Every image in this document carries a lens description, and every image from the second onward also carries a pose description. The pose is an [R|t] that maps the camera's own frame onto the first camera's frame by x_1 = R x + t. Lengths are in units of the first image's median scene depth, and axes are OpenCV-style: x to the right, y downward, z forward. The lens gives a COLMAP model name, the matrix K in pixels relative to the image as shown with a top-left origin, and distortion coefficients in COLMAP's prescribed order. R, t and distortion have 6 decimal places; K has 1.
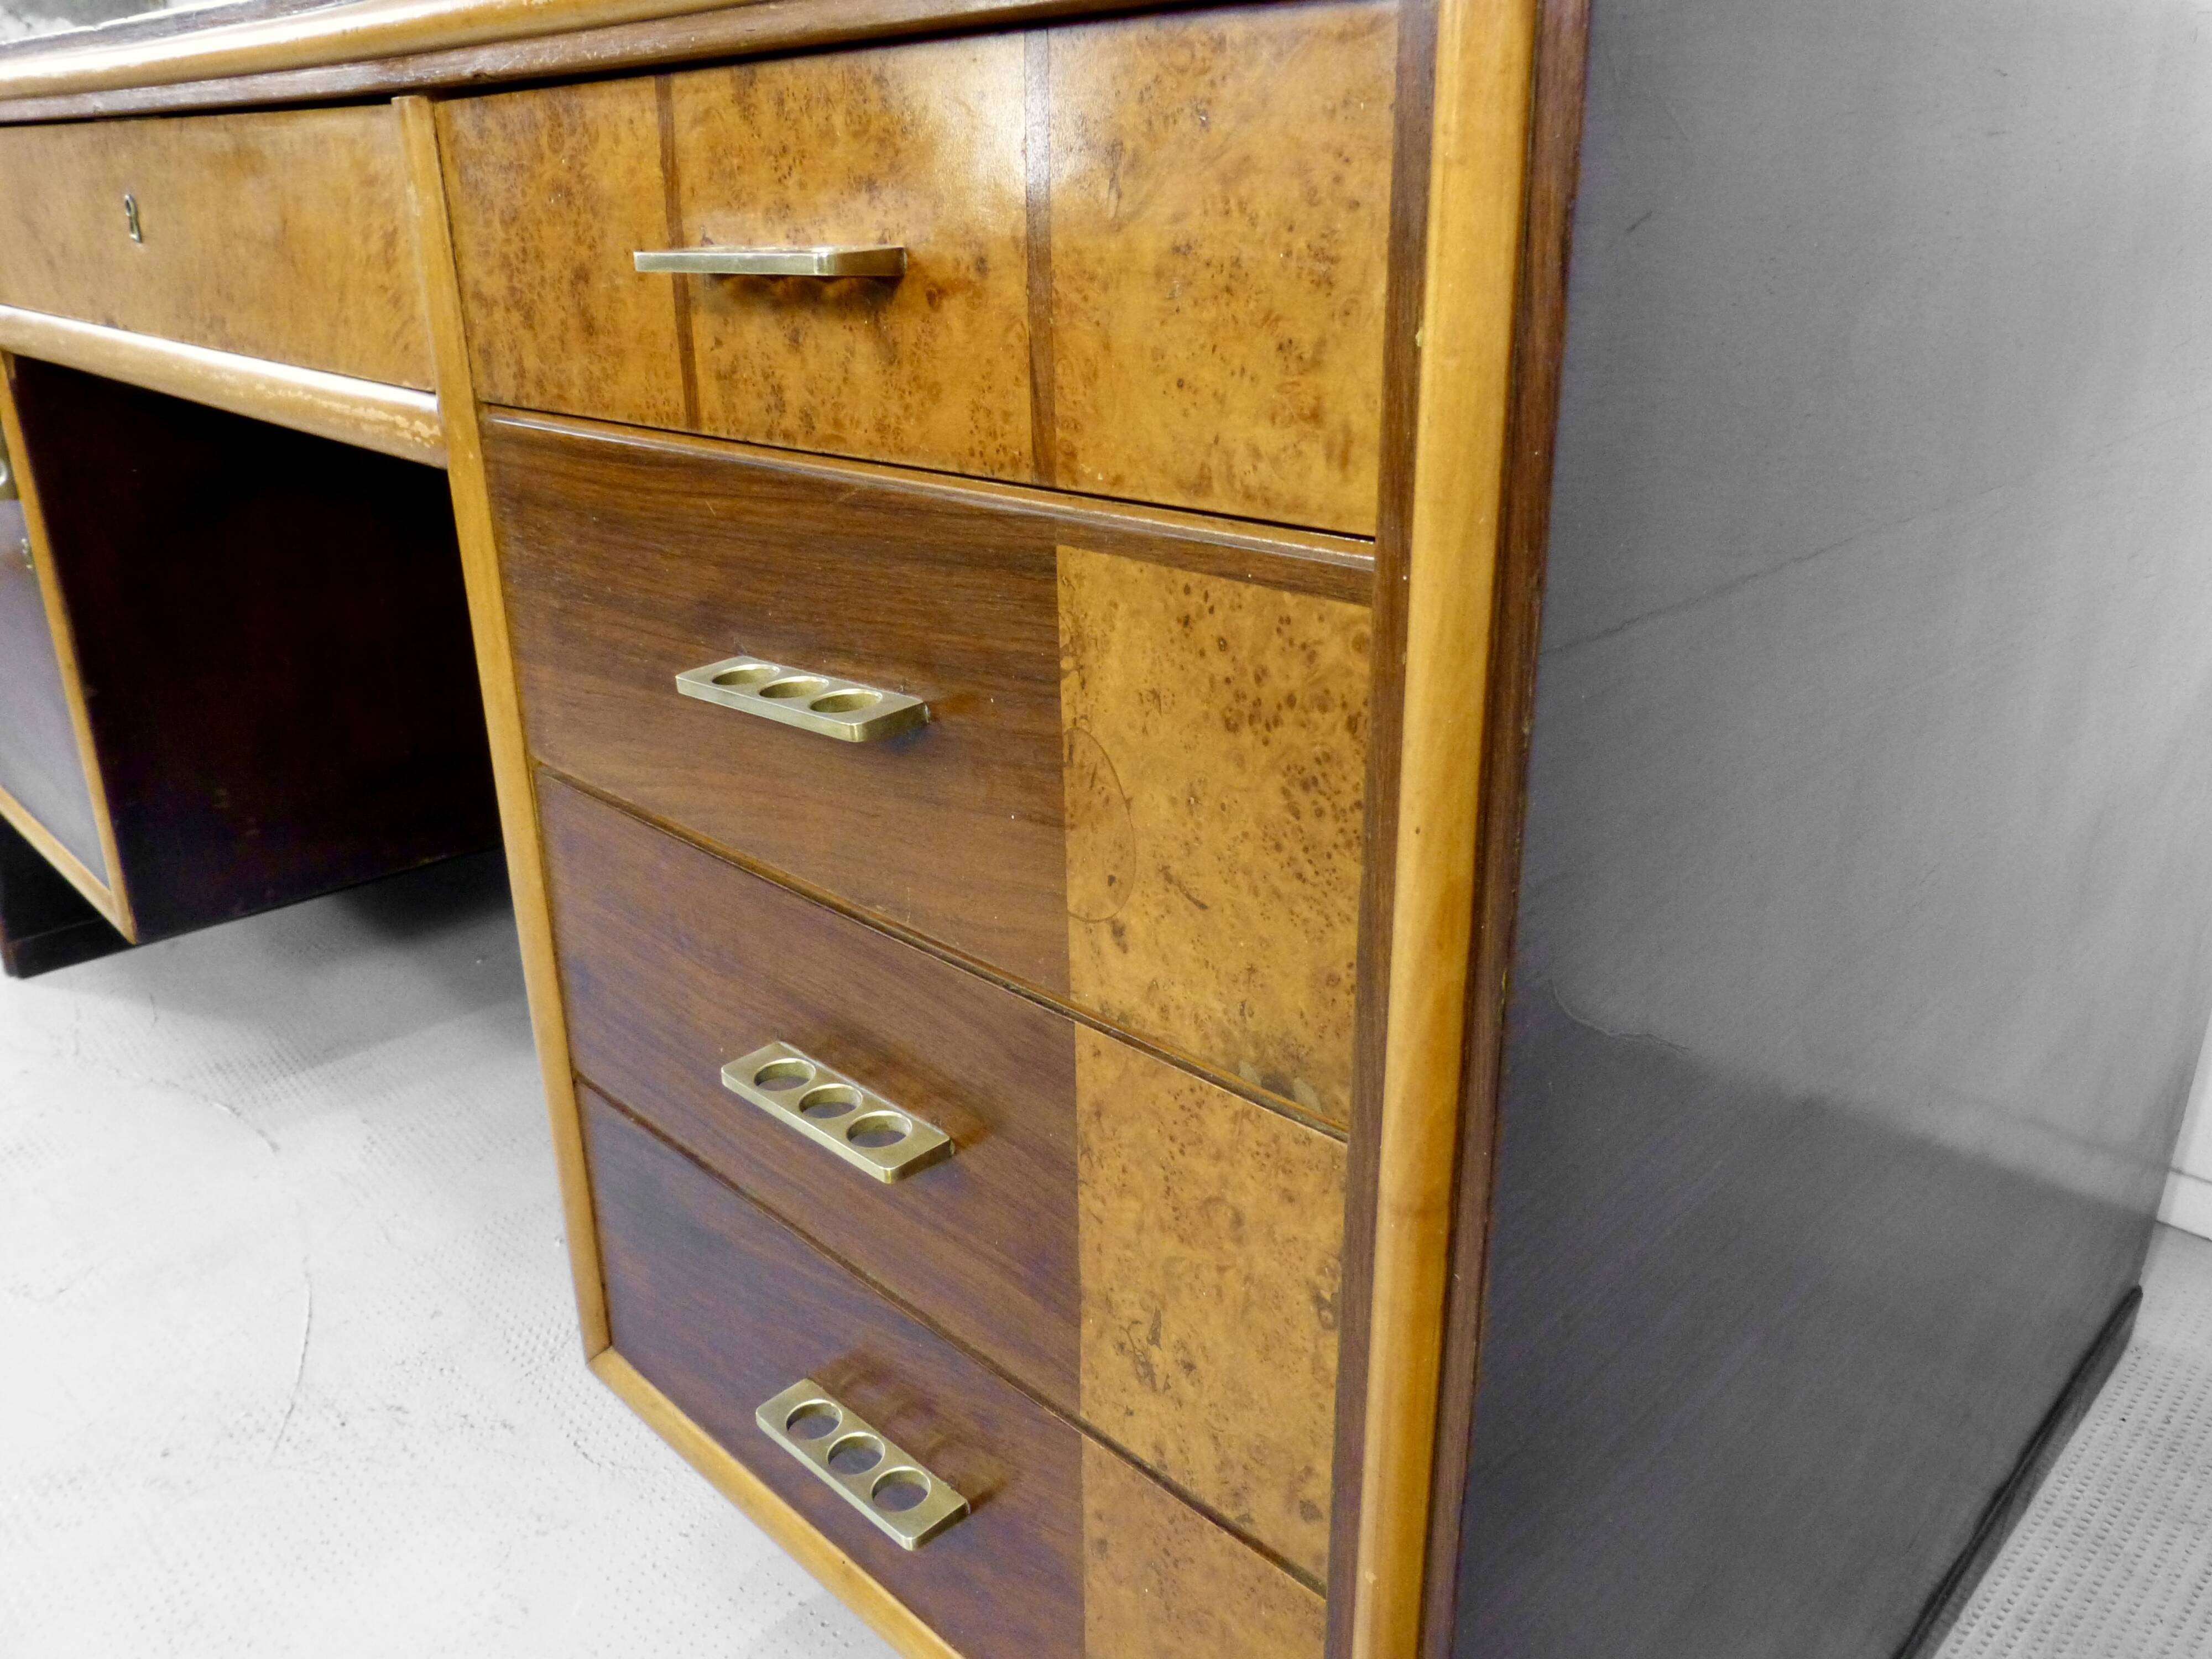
lens RADIAL K [[1671.1, 0, 1119.3], [0, 1671.1, 816.3], [0, 0, 1]] dist [-0.039298, 0.024090]
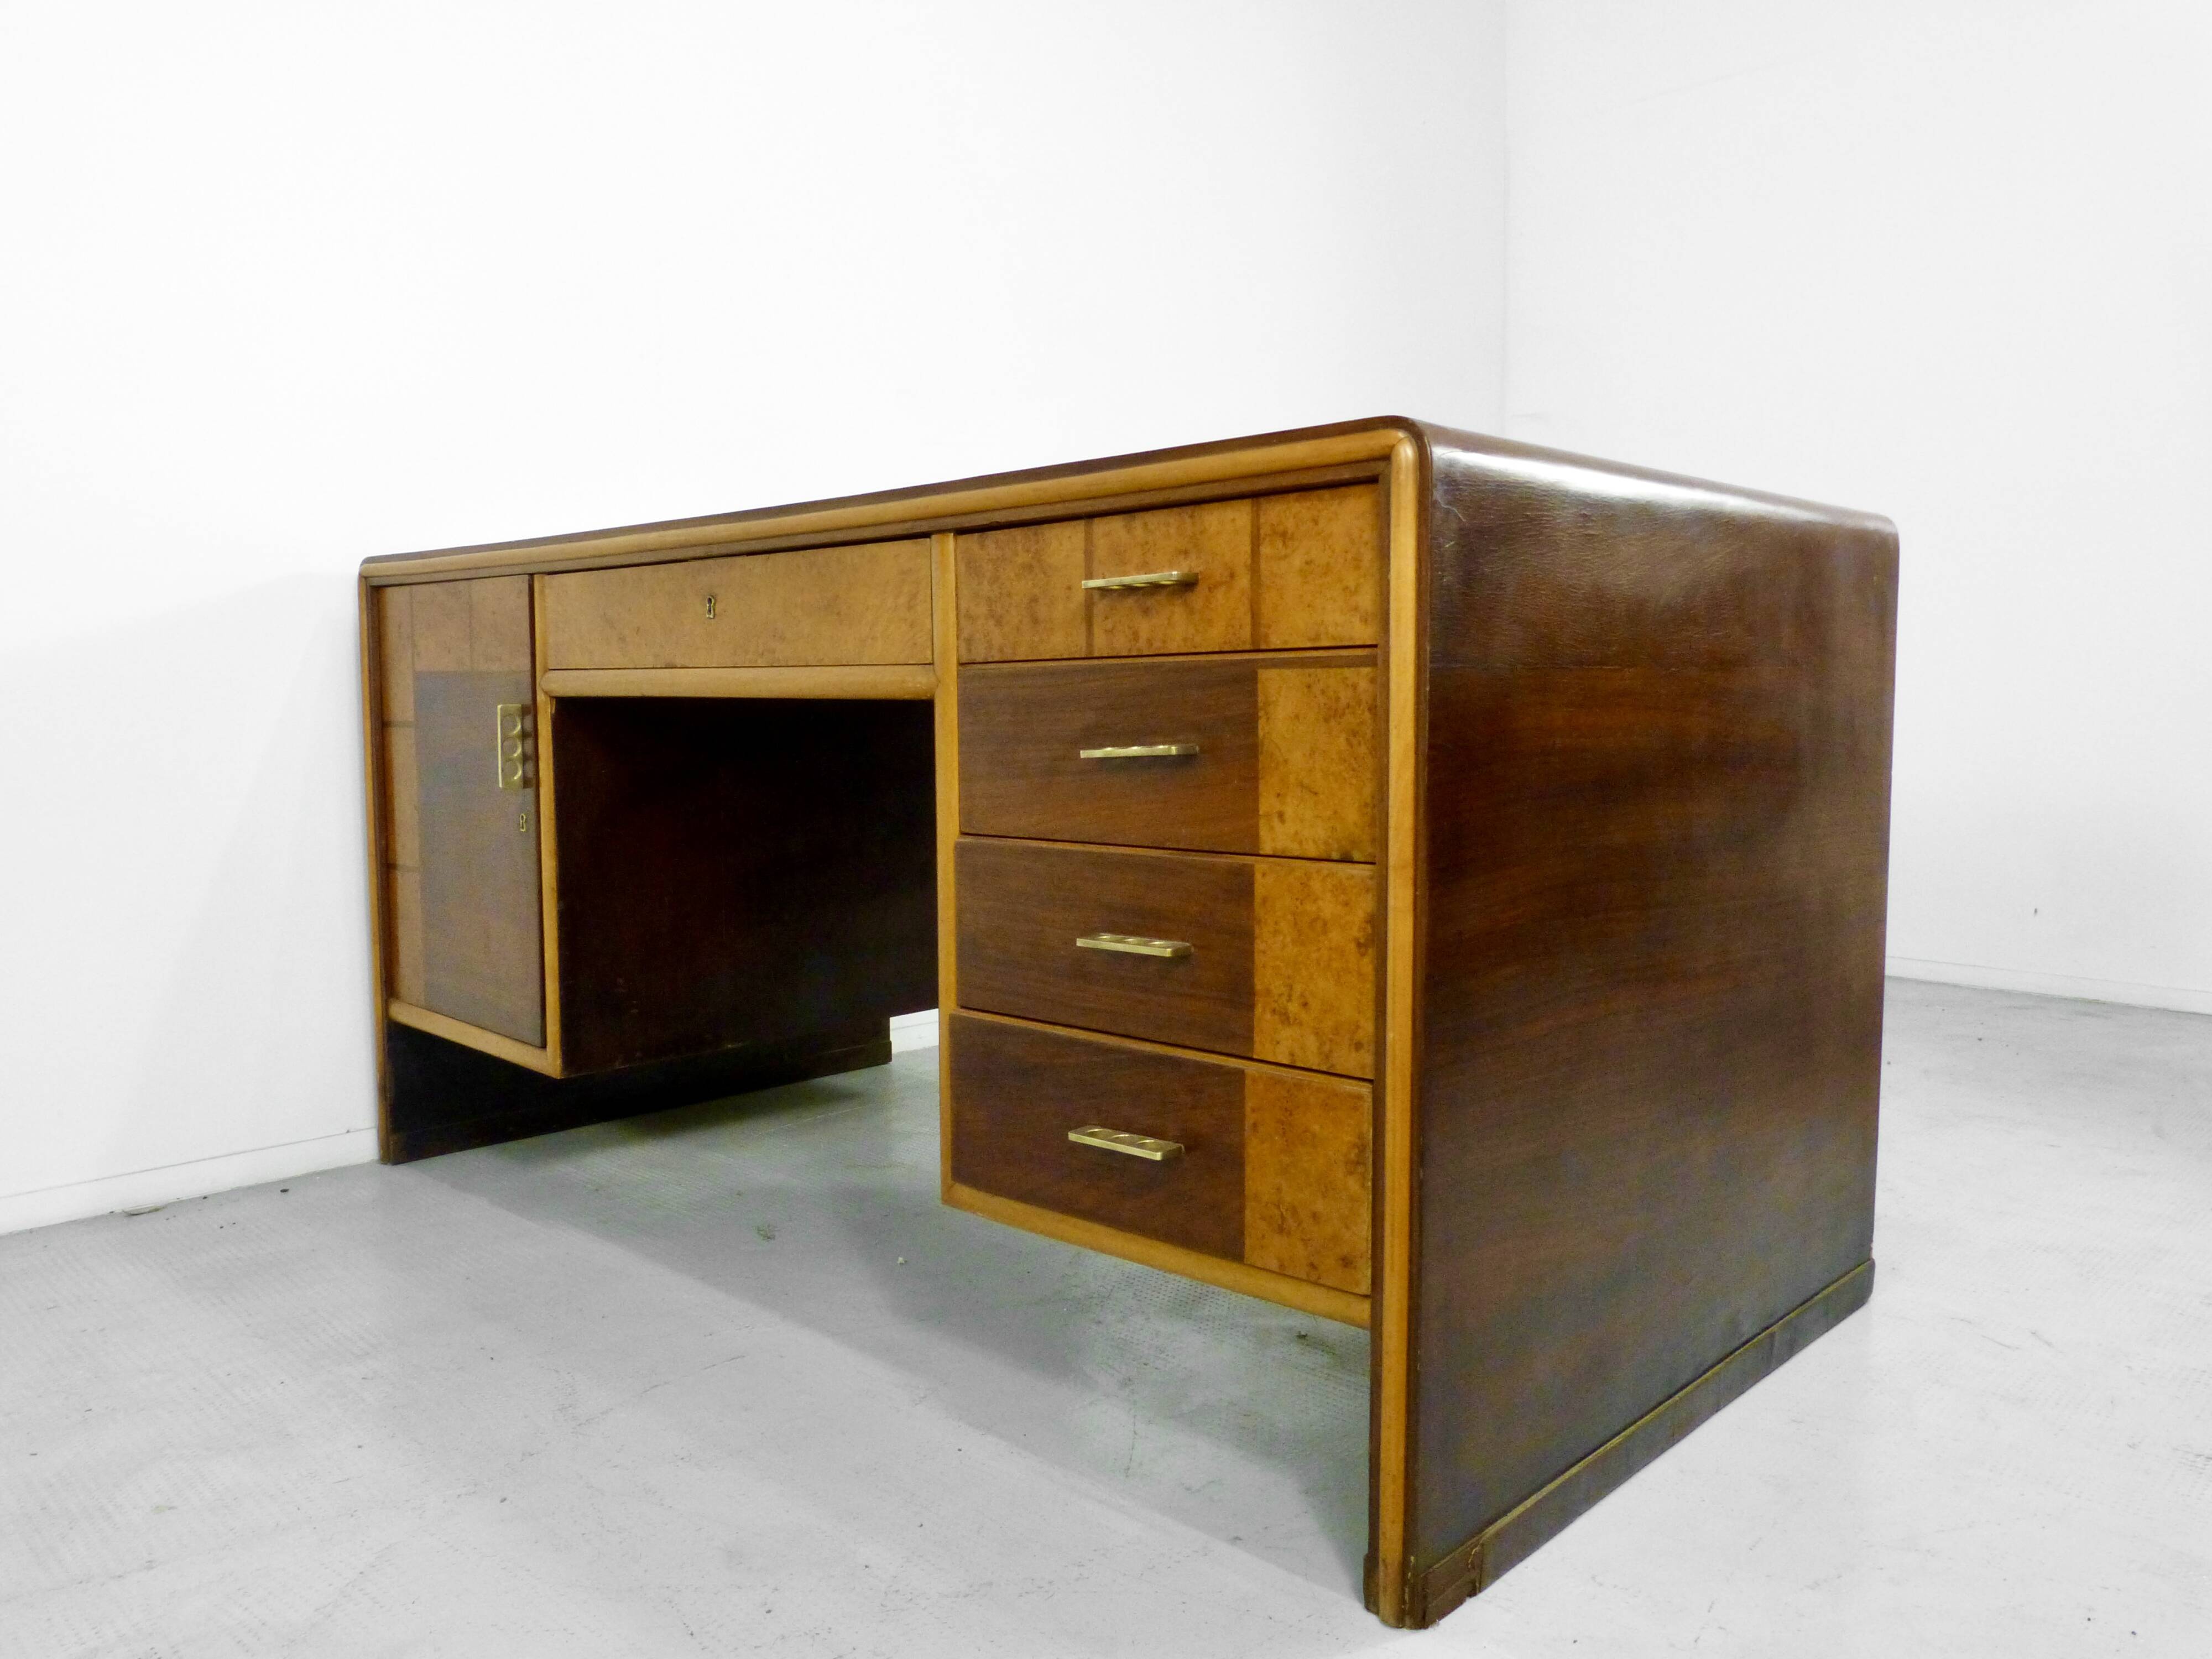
lens RADIAL K [[1671.1, 0, 1138.3], [0, 1671.1, 828.0], [0, 0, 1]] dist [-0.039298, 0.024090]
pose [[0.999584, 0.010998, 0.026670, -0.287082], [-0.002521, 0.954249, -0.299003, 0.851021], [-0.028738, 0.298811, 0.953879, -1.443108]]
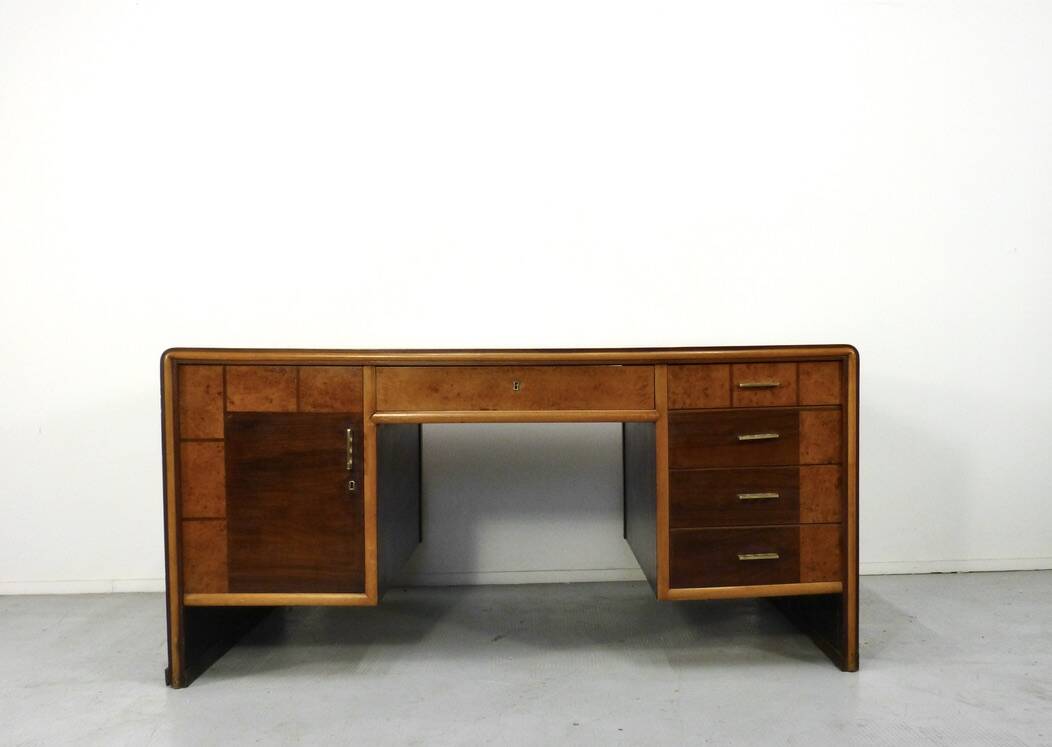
lens RADIAL K [[887.0, 0, 580.3], [0, 887.0, 435.8], [0, 0, 1]] dist [-0.027234, -0.003667]
pose [[0.678785, -0.053569, 0.732381, -4.318445], [0.273352, 0.944095, -0.184293, 0.525646], [-0.681564, 0.325293, 0.655480, -1.336360]]
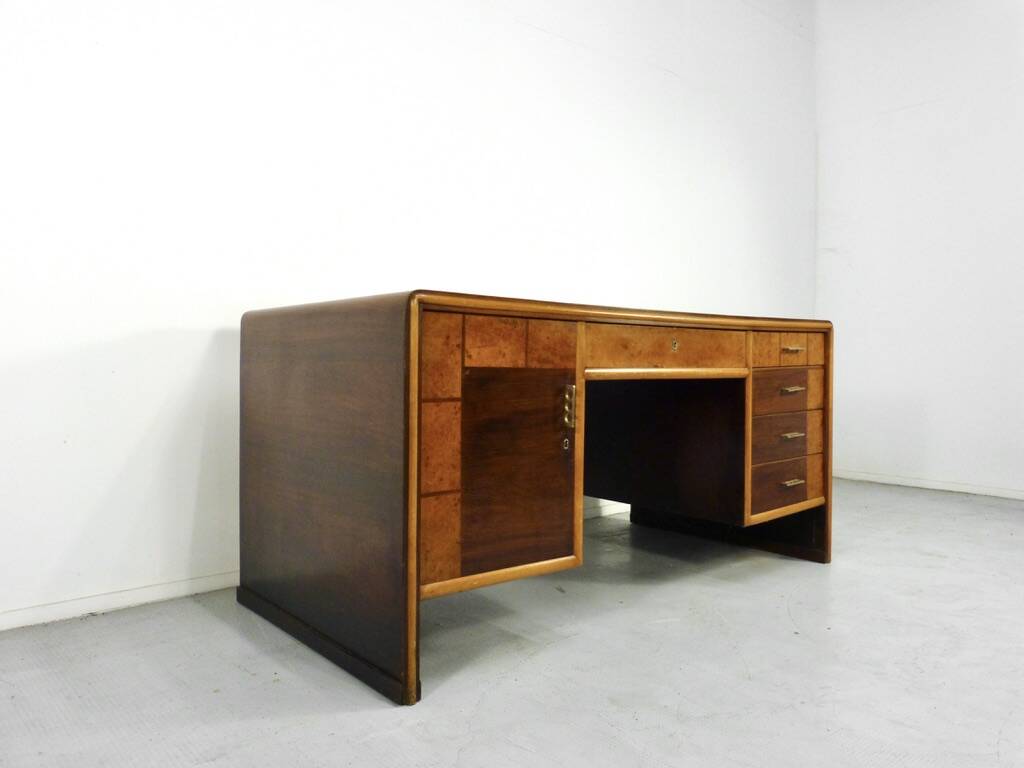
lens RADIAL K [[773.6, 0, 513.5], [0, 773.6, 380.1], [0, 0, 1]] dist [-0.039298, 0.024090]
pose [[0.093808, -0.023570, 0.995311, -5.671235], [0.358706, 0.933377, -0.011705, -0.769579], [-0.928725, 0.358122, 0.096013, 2.376791]]
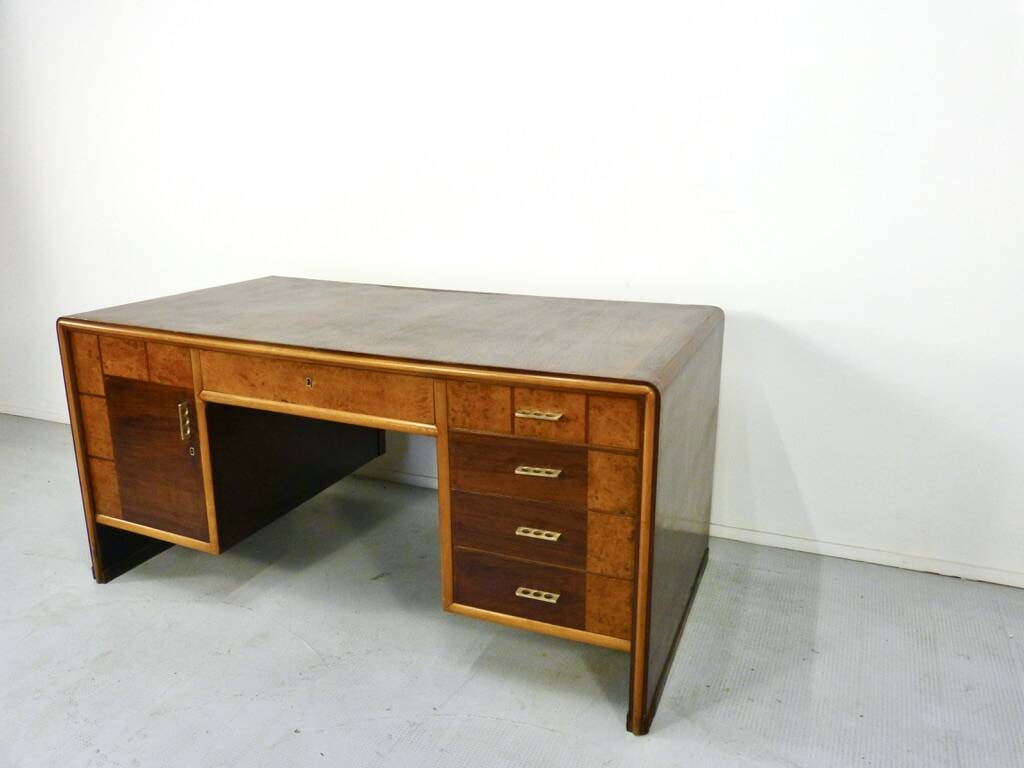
lens RADIAL K [[773.6, 0, 517.3], [0, 773.6, 379.7], [0, 0, 1]] dist [-0.039298, 0.024090]
pose [[0.926930, -0.099698, 0.361748, -1.559357], [0.133053, 0.988744, -0.068430, -0.270496], [-0.350854, 0.111561, 0.929761, -2.228017]]
